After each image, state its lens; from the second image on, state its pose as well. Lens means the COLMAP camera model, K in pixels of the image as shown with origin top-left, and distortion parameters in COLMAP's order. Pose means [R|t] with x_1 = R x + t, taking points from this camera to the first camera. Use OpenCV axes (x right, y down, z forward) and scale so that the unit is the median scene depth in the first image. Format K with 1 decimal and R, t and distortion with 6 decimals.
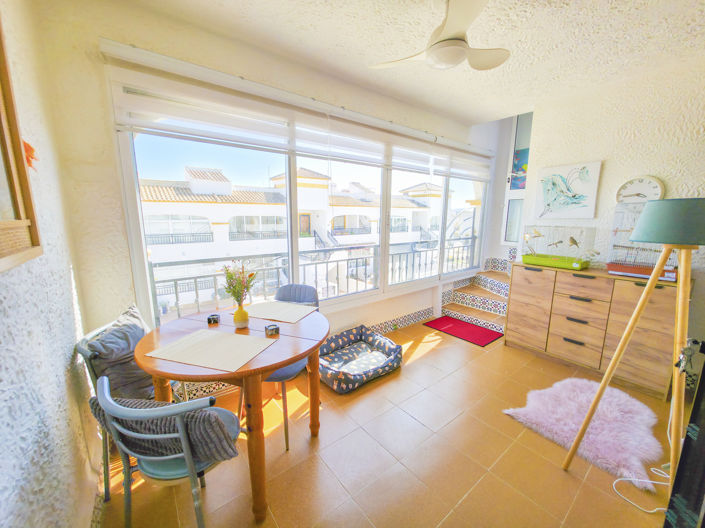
lens RADIAL K [[284.2, 0, 353.4], [0, 284.2, 267.5], [0, 0, 1]] dist [0.001209, 0.000237]
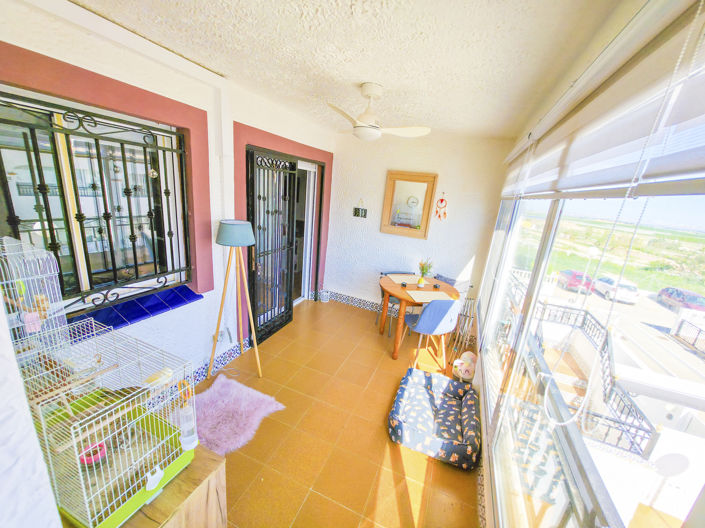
lens RADIAL K [[284.2, 0, 353.4], [0, 284.2, 267.5], [0, 0, 1]] dist [0.001209, 0.000237]
pose [[-0.865549, 0.045533, -0.498750, 0.590201], [-0.191057, 0.890526, 0.412868, -0.373702], [0.462949, 0.452647, -0.762095, 1.229369]]
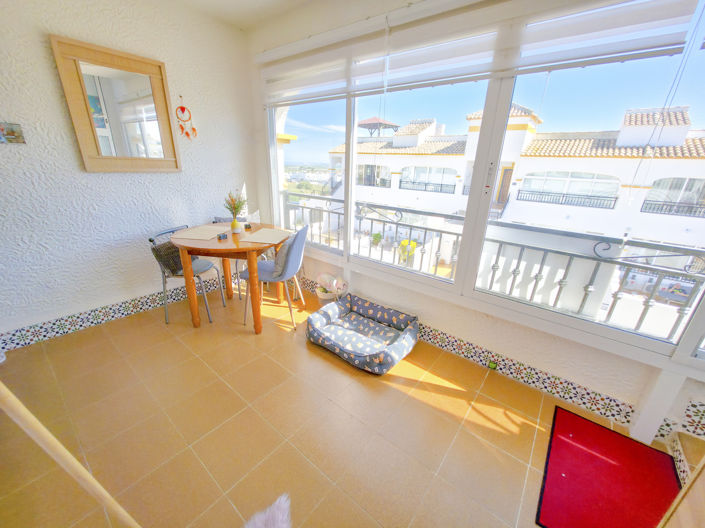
lens RADIAL K [[284.2, 0, 353.4], [0, 284.2, 267.5], [0, 0, 1]] dist [0.001209, 0.000237]
pose [[0.223957, 0.341478, -0.912818, 0.669781], [-0.212764, 0.931148, 0.296134, -0.115320], [0.951091, 0.127893, 0.281191, 0.635129]]
